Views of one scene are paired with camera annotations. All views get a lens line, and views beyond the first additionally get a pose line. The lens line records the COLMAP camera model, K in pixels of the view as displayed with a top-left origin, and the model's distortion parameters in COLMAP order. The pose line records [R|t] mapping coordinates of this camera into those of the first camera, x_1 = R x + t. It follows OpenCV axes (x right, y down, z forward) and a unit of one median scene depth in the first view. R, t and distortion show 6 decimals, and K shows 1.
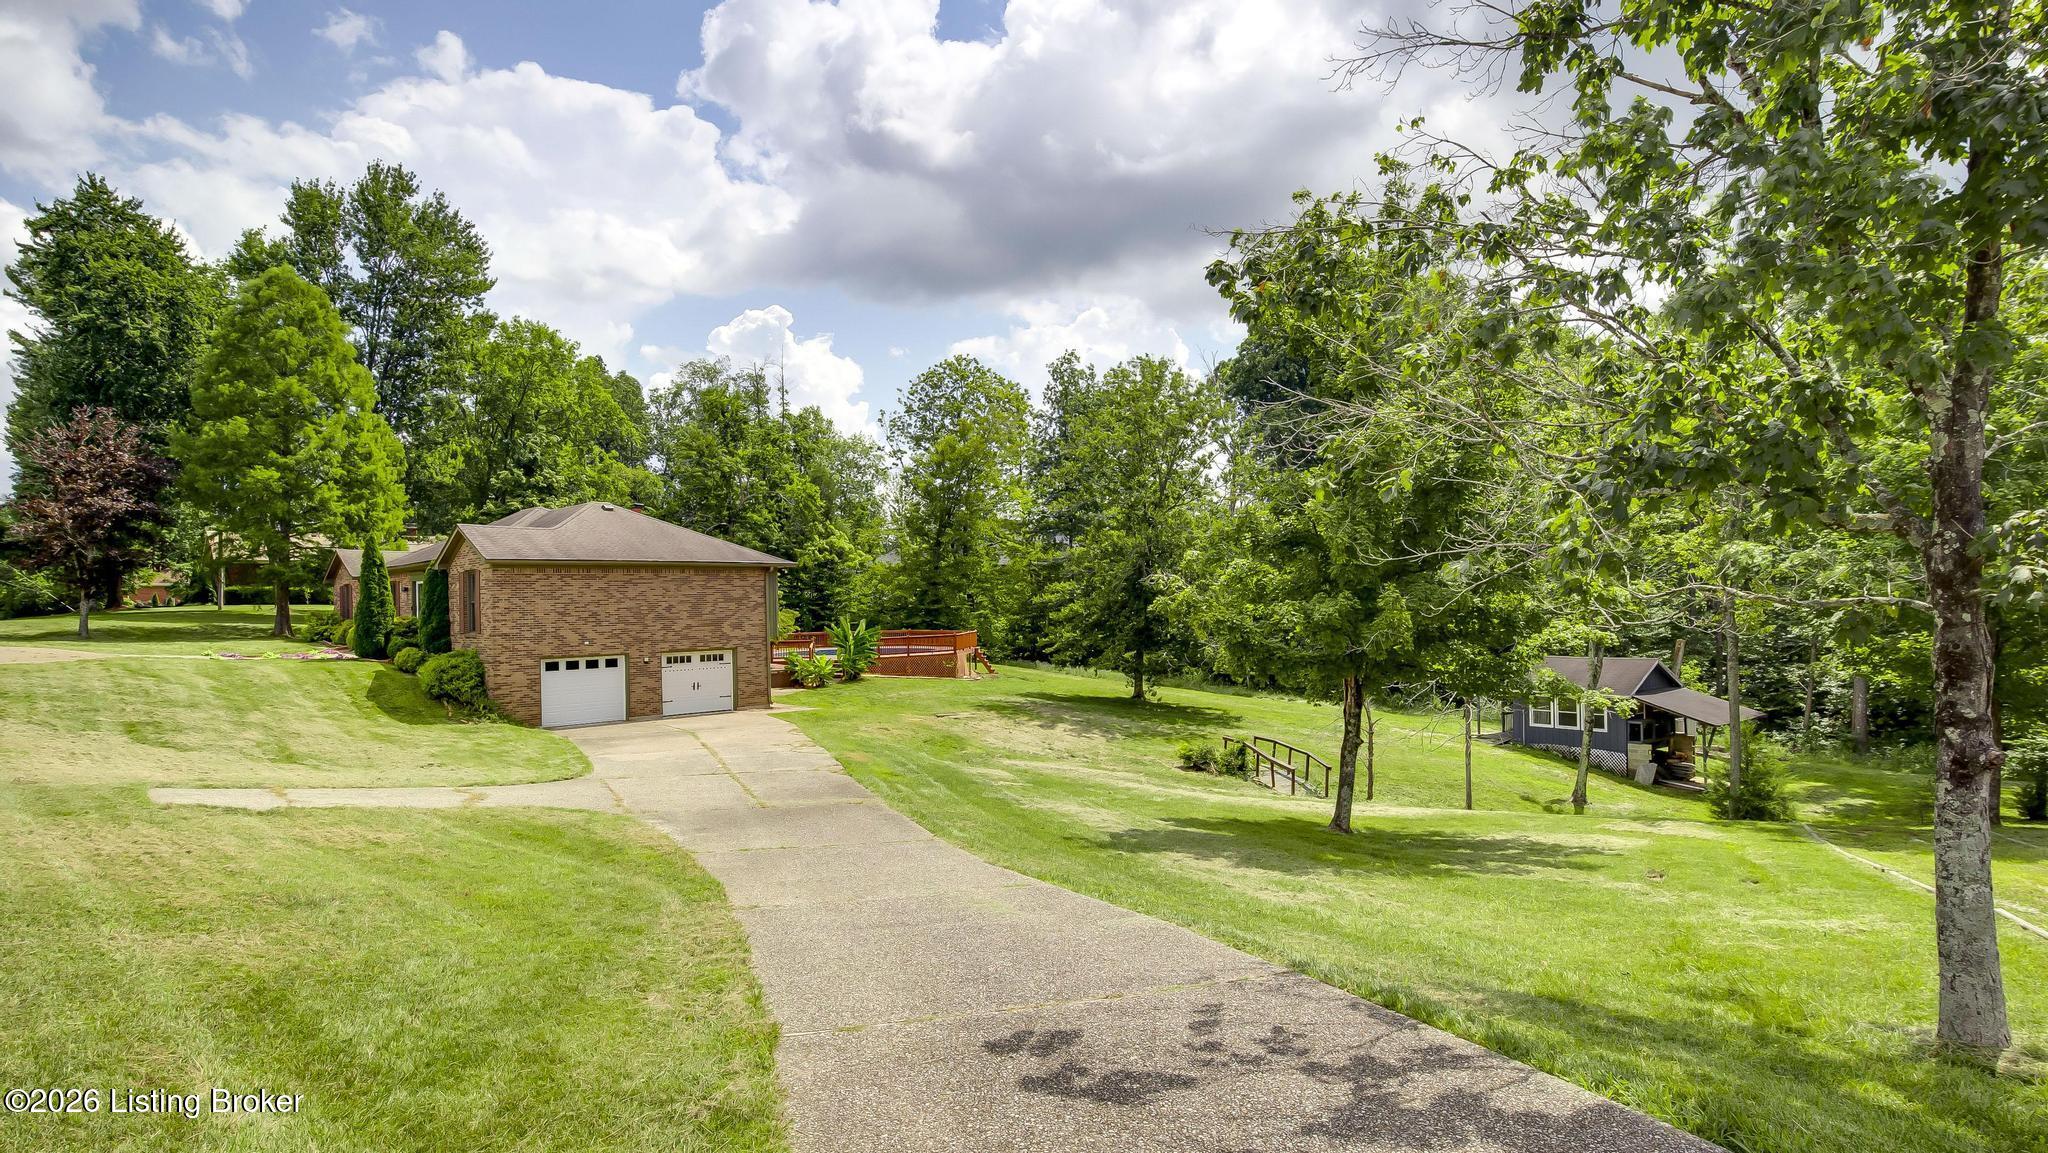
lens RADIAL K [[1065.0, 0, 1034.5], [0, 1065.0, 582.9], [0, 0, 1]] dist [-0.034697, 0.004502]
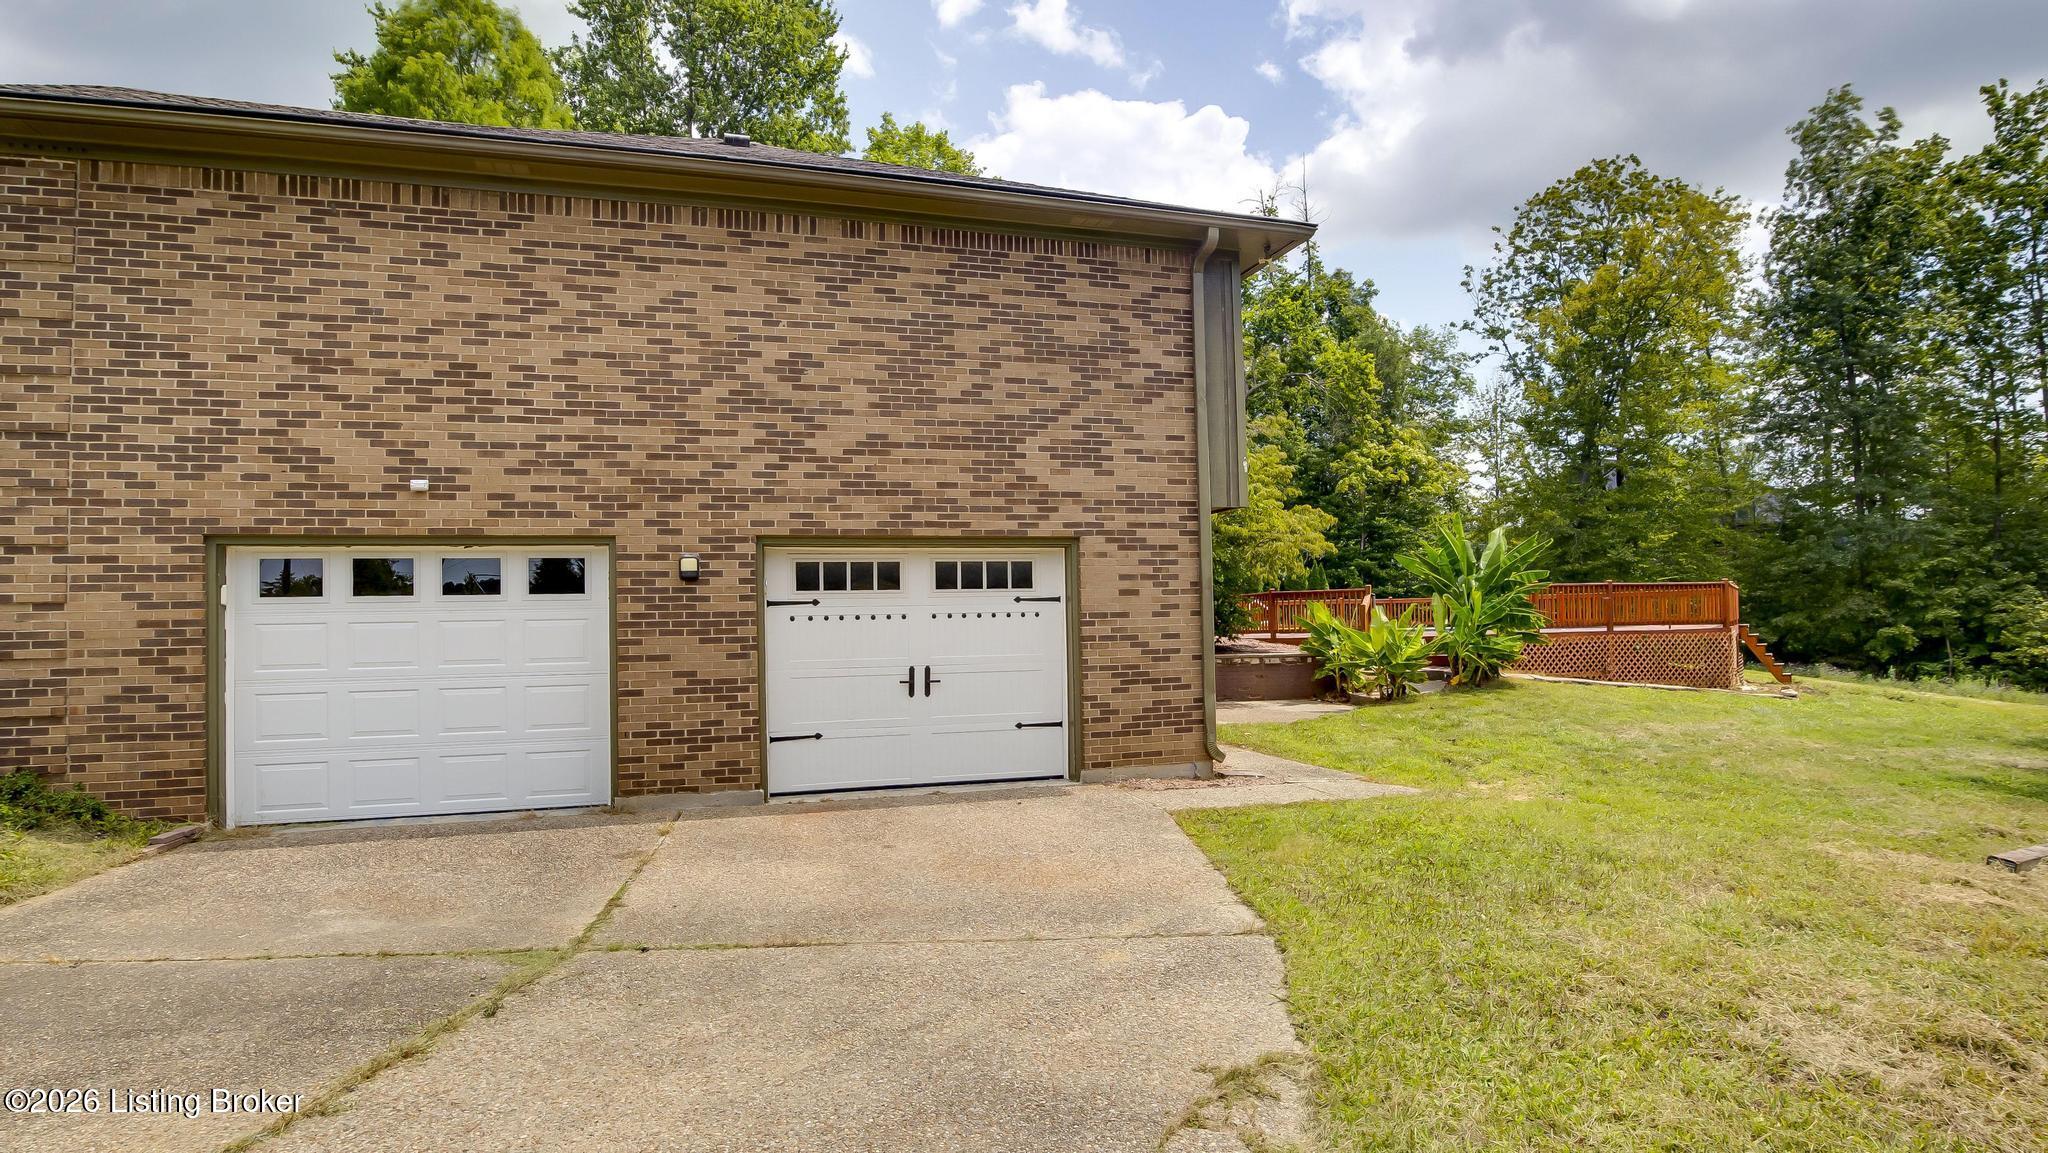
lens RADIAL K [[1065.0, 0, 1031.8], [0, 1065.0, 578.8], [0, 0, 1]] dist [-0.034697, 0.004502]
pose [[0.874563, -0.018526, -0.484558, -0.167031], [0.011831, 0.999788, -0.016871, 0.076187], [0.484768, 0.009022, 0.874596, 0.777410]]
